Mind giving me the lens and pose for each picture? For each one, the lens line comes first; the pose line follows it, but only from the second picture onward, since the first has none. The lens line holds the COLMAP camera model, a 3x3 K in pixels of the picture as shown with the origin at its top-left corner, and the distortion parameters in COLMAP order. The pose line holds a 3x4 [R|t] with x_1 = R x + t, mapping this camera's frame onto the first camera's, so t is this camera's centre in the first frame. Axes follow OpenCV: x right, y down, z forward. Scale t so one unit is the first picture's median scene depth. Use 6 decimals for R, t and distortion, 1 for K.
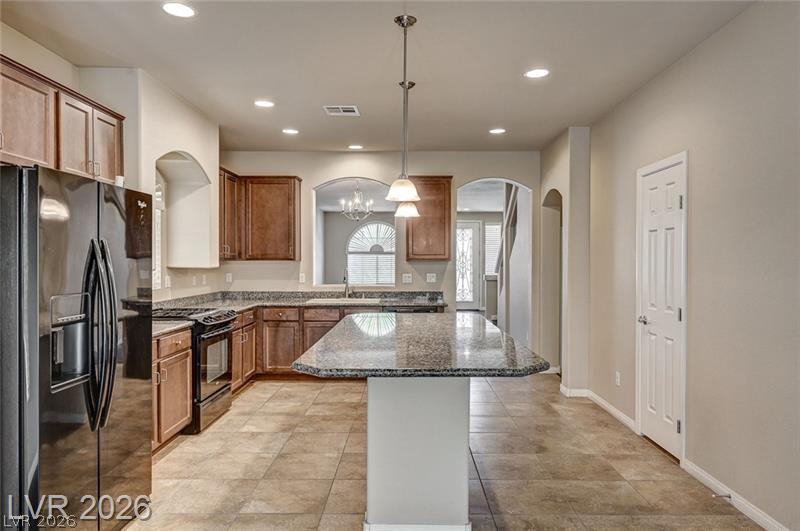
lens RADIAL K [[532.4, 0, 402.0], [0, 532.4, 268.7], [0, 0, 1]] dist [-0.002102, -0.001009]
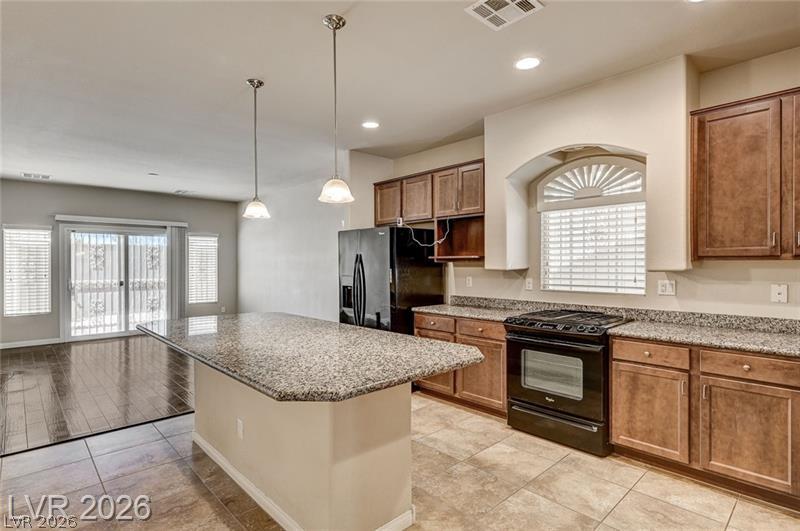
lens RADIAL K [[409.6, 0, 403.4], [0, 409.6, 264.9], [0, 0, 1]] dist [0.002030, 0.000172]
pose [[-0.715510, 0.002798, -0.698597, 0.246681], [-0.007006, 0.999913, 0.011180, -0.012178], [0.698567, 0.012894, -0.715428, 1.072140]]
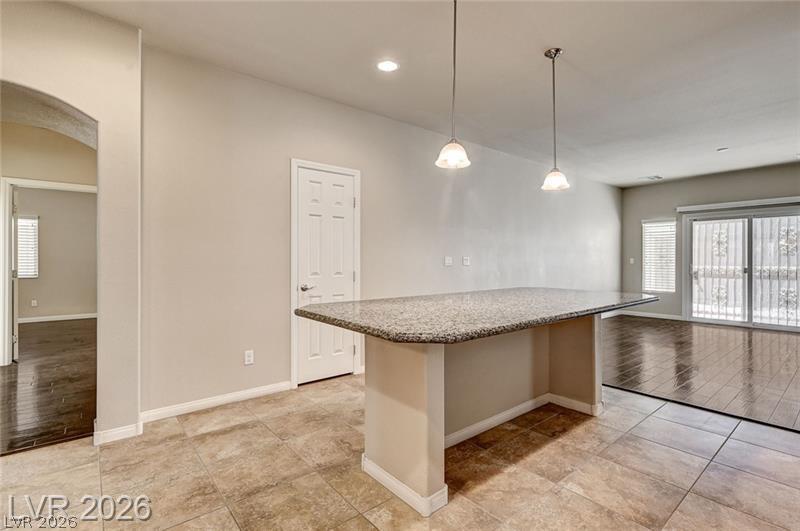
lens RADIAL K [[380.5, 0, 402.7], [0, 380.5, 261.2], [0, 0, 1]] dist [-0.000726, 0.000146]
pose [[-0.647549, -0.001992, 0.762021, -0.253764], [0.008356, 0.999918, 0.009715, 0.022282], [-0.761978, 0.012658, -0.647480, 1.020731]]
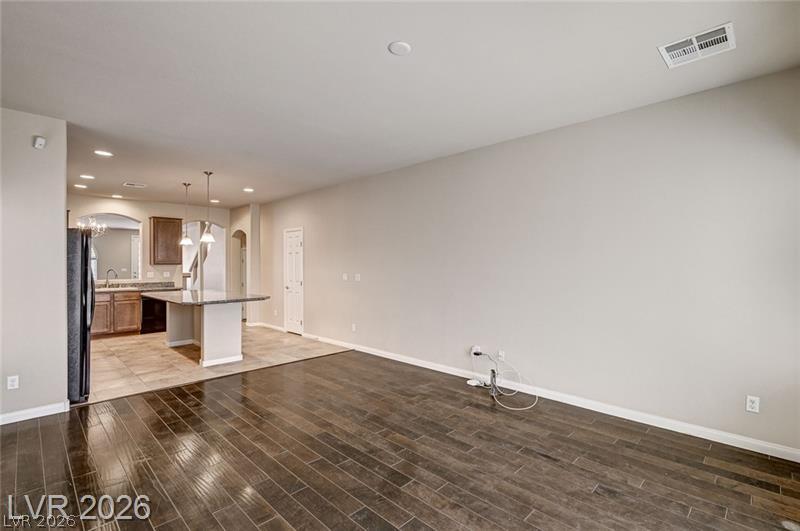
lens RADIAL K [[375.1, 0, 404.3], [0, 375.1, 262.1], [0, 0, 1]] dist [0.000506, 0.000146]
pose [[0.694266, 0.001397, 0.719717, -0.347862], [0.012674, 0.999819, -0.014167, 0.005254], [-0.719607, 0.018958, 0.694123, -0.512091]]
